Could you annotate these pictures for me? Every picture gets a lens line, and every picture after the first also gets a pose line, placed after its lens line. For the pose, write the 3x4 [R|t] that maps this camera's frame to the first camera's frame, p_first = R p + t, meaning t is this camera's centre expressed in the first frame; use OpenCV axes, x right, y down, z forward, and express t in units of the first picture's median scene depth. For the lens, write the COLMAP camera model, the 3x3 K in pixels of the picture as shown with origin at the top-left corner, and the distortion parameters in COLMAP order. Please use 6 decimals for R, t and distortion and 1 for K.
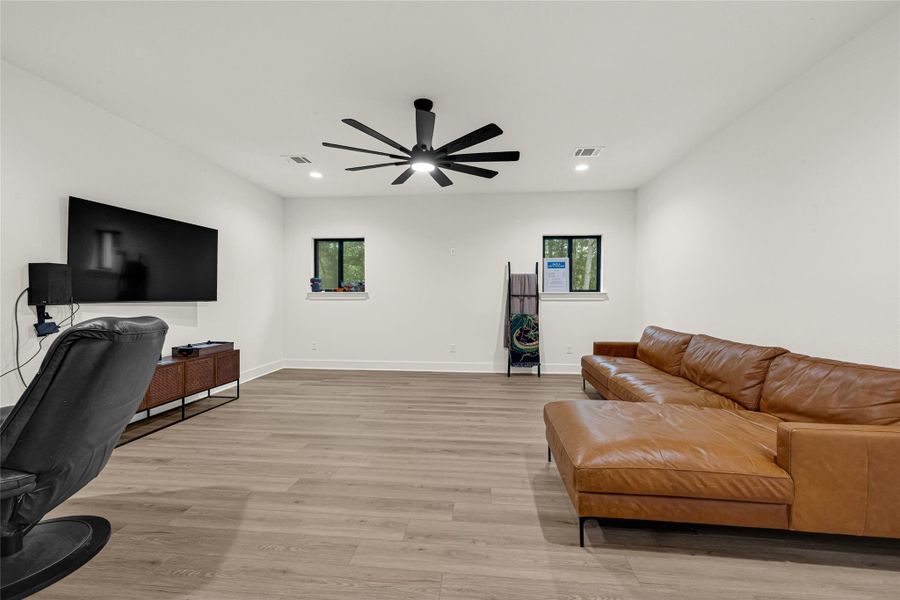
lens RADIAL K [[368.5, 0, 449.6], [0, 368.5, 308.6], [0, 0, 1]] dist [0.002049, 0.000290]
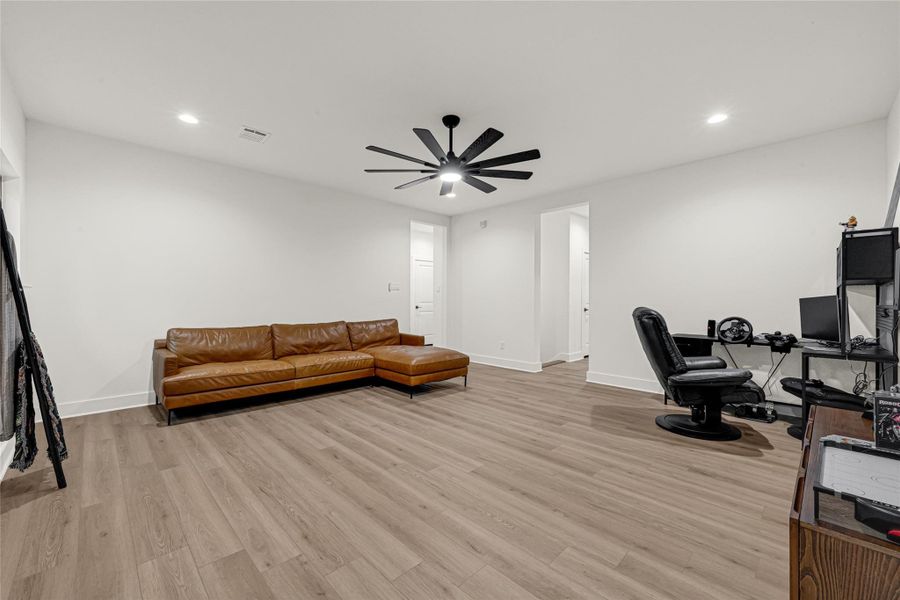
lens RADIAL K [[368.5, 0, 449.6], [0, 368.5, 308.6], [0, 0, 1]] dist [0.002049, 0.000290]
pose [[-0.763511, -0.024082, 0.645345, -0.794373], [0.011658, 0.998628, 0.051058, -0.054497], [-0.645689, 0.046506, -0.762183, 1.884662]]
